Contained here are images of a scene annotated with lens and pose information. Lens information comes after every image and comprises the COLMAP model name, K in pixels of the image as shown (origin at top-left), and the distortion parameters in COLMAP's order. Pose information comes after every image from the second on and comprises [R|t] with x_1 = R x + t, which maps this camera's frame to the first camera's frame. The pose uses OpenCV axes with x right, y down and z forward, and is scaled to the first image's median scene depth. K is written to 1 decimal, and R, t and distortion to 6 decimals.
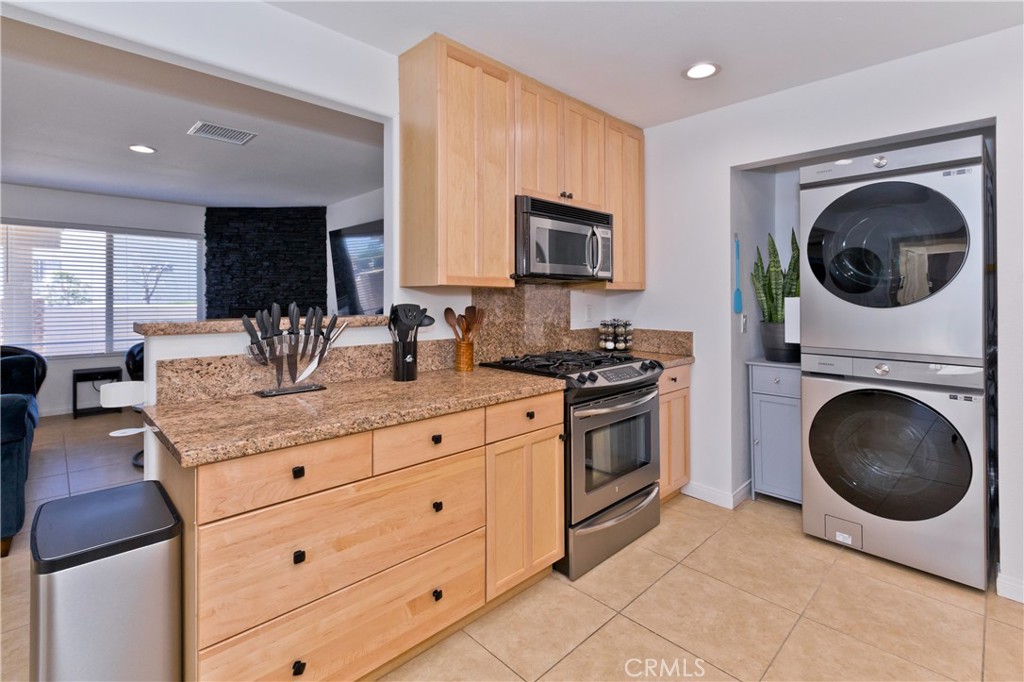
lens RADIAL K [[470.7, 0, 515.7], [0, 470.7, 293.6], [0, 0, 1]] dist [-0.001716, -0.000300]
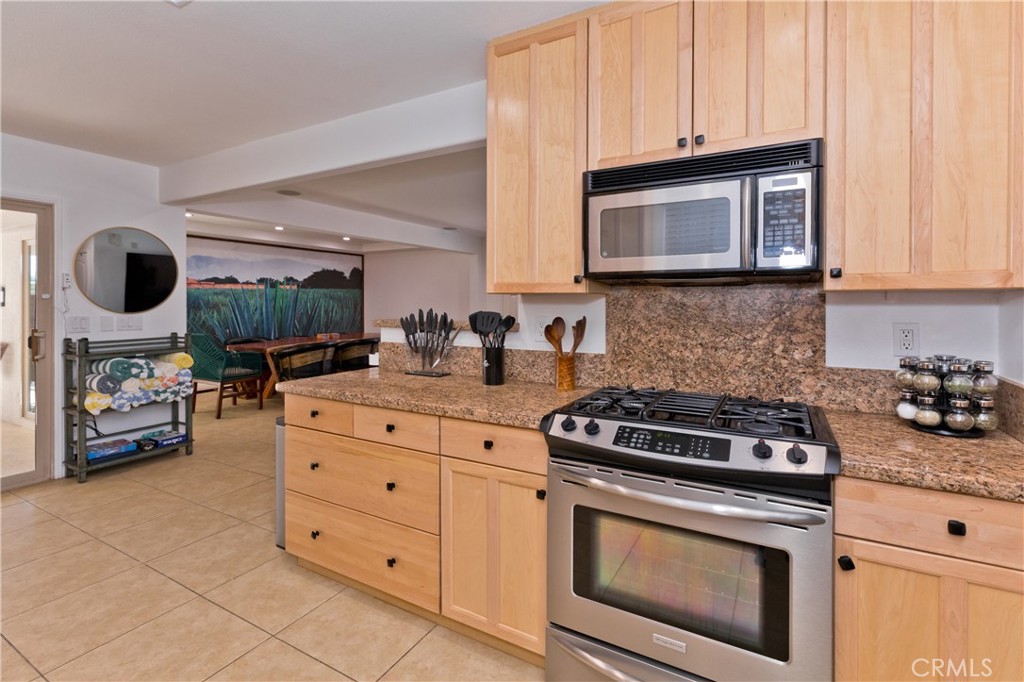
lens RADIAL K [[482.7, 0, 515.9], [0, 482.7, 307.0], [0, 0, 1]] dist [0.000041, 0.000061]
pose [[0.279886, 0.006777, -0.960009, 0.704368], [0.005528, 0.999947, 0.008671, 0.001989], [0.960017, -0.007734, 0.279834, 0.645154]]
